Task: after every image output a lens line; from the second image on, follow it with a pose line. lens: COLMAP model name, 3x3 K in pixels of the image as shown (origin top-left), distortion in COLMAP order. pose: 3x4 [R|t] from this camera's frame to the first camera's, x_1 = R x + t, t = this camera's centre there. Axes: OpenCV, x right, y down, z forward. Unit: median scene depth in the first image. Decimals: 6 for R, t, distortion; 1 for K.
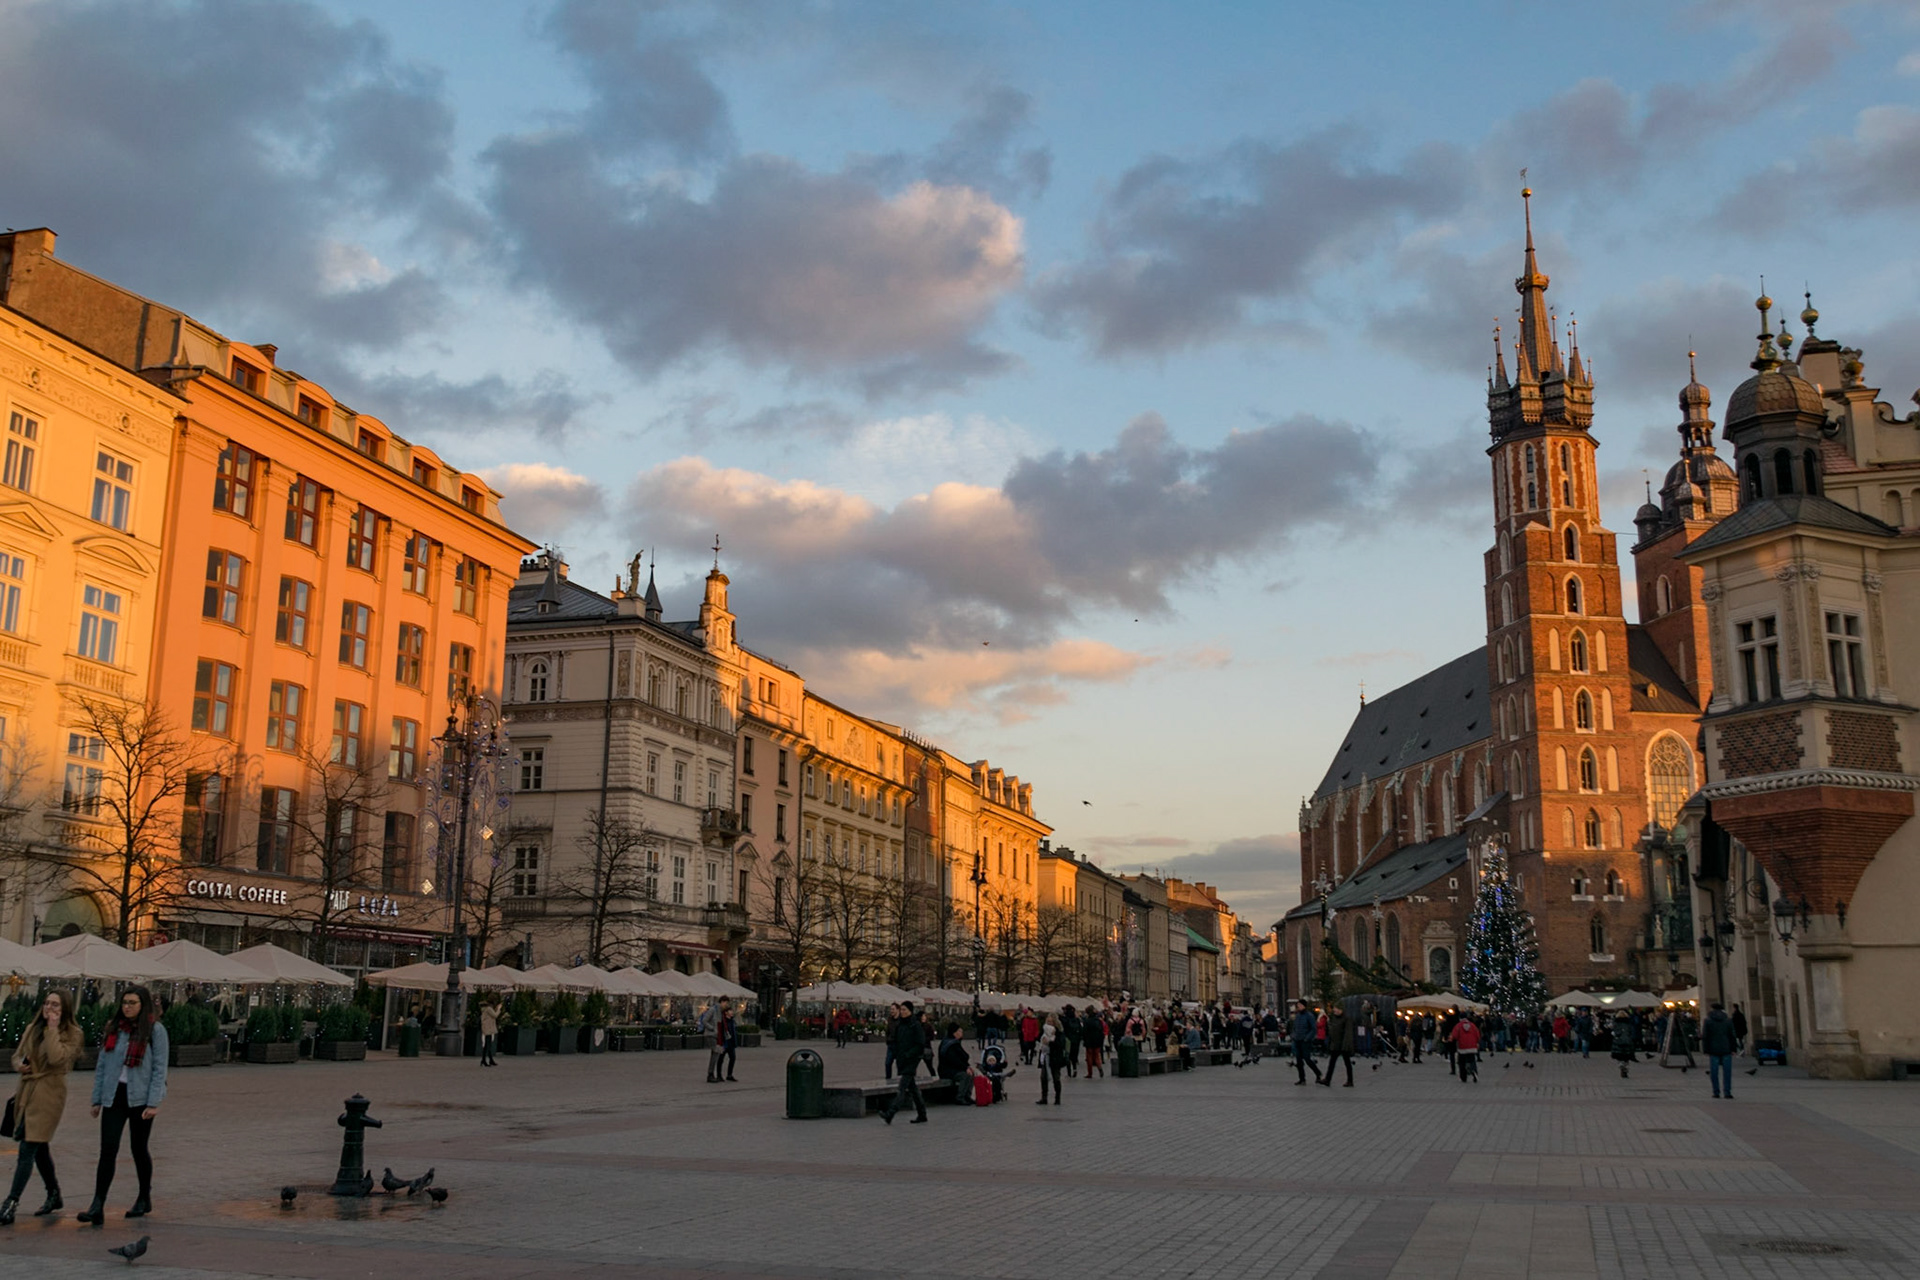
lens RADIAL K [[1902.8, 0, 960.0], [0, 1902.8, 640.0], [0, 0, 1]] dist [-0.010238, 0.003866]
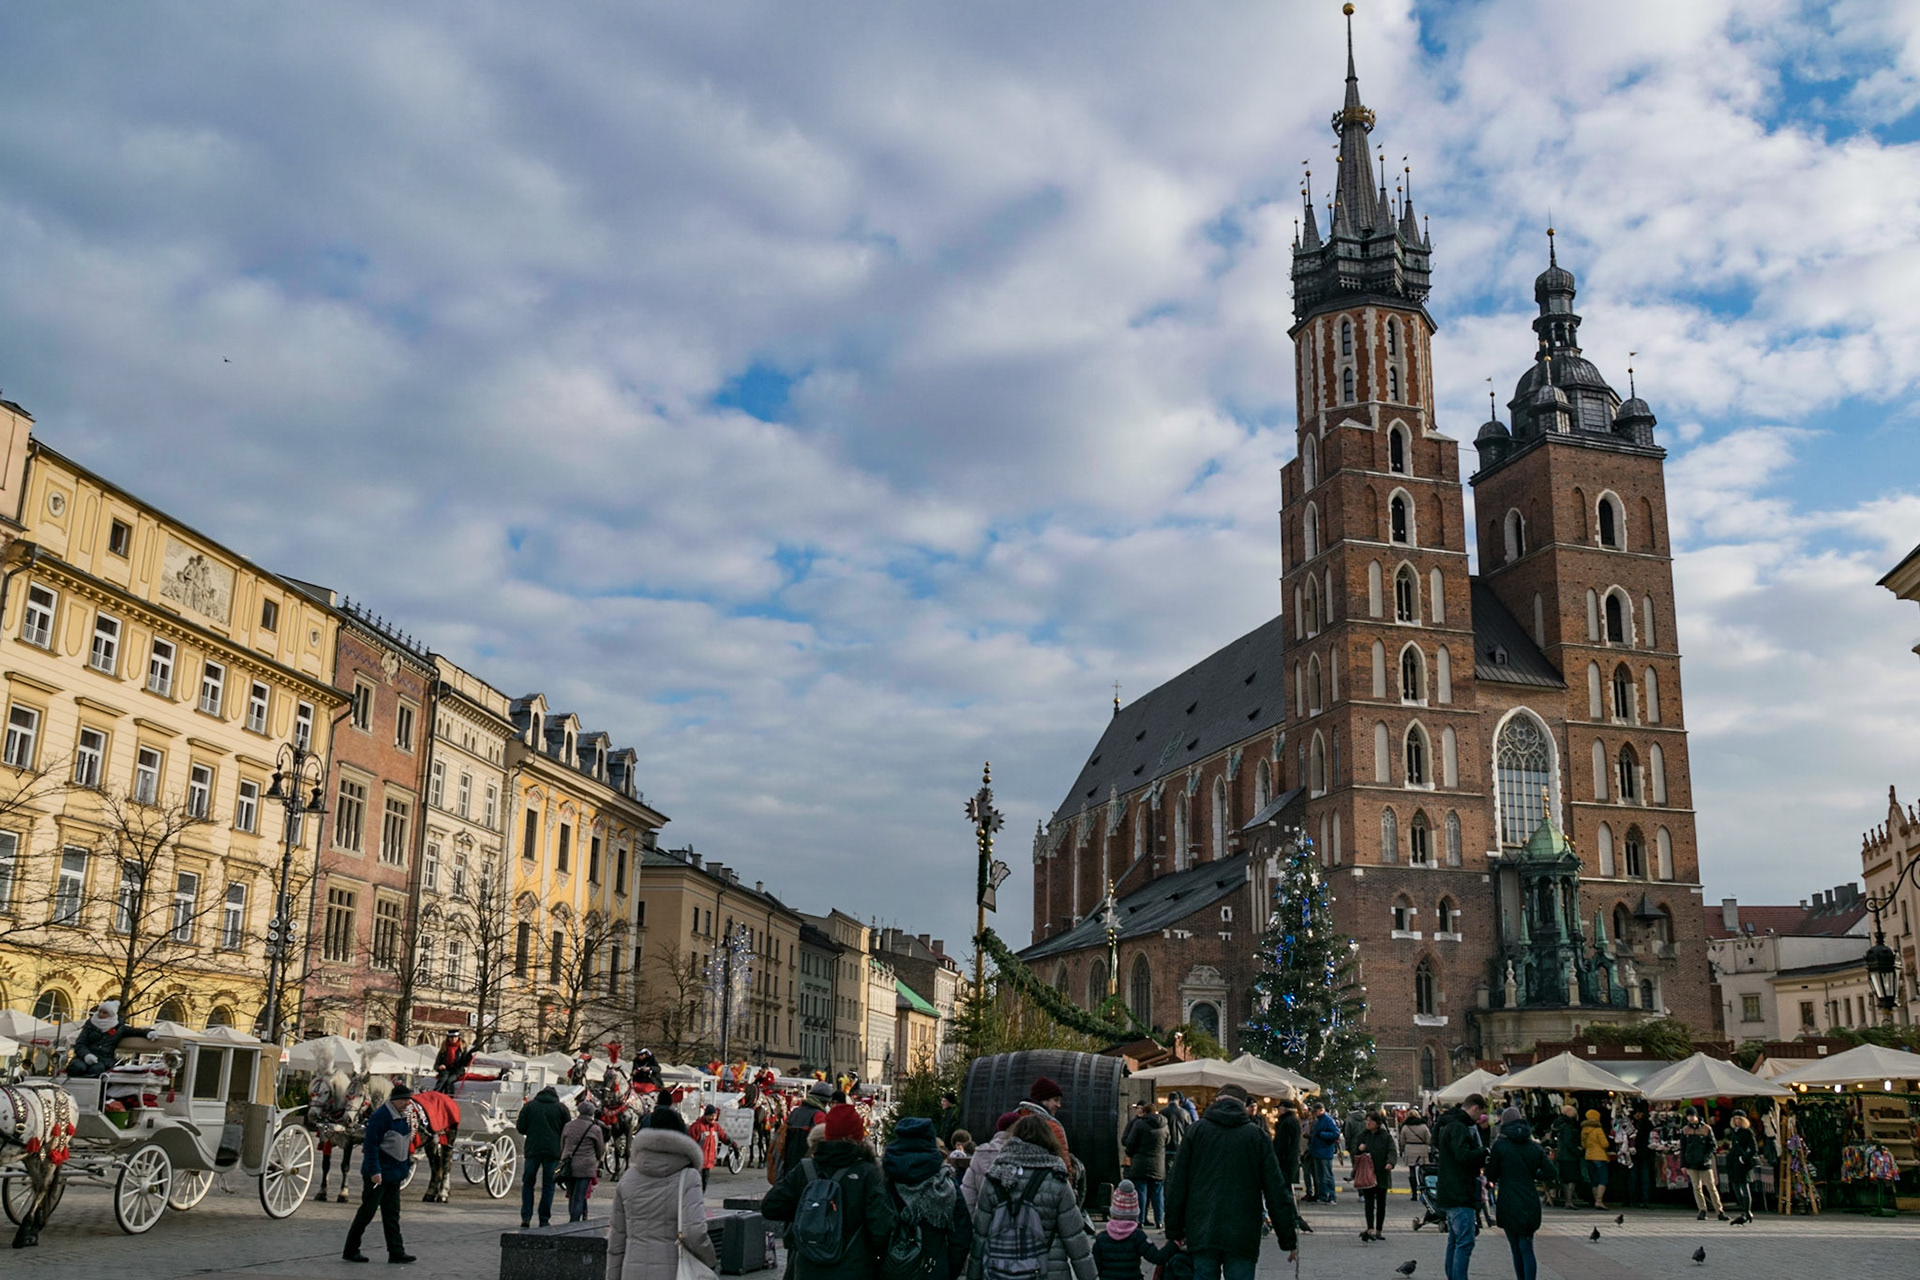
lens RADIAL K [[1816.5, 0, 960.0], [0, 1816.5, 640.0], [0, 0, 1]] dist [-0.017487, -0.002396]
pose [[0.992388, 0.046130, 0.114180, 0.076679], [-0.040659, 0.997932, -0.049792, 0.063167], [-0.116241, 0.044771, 0.992211, 0.326916]]
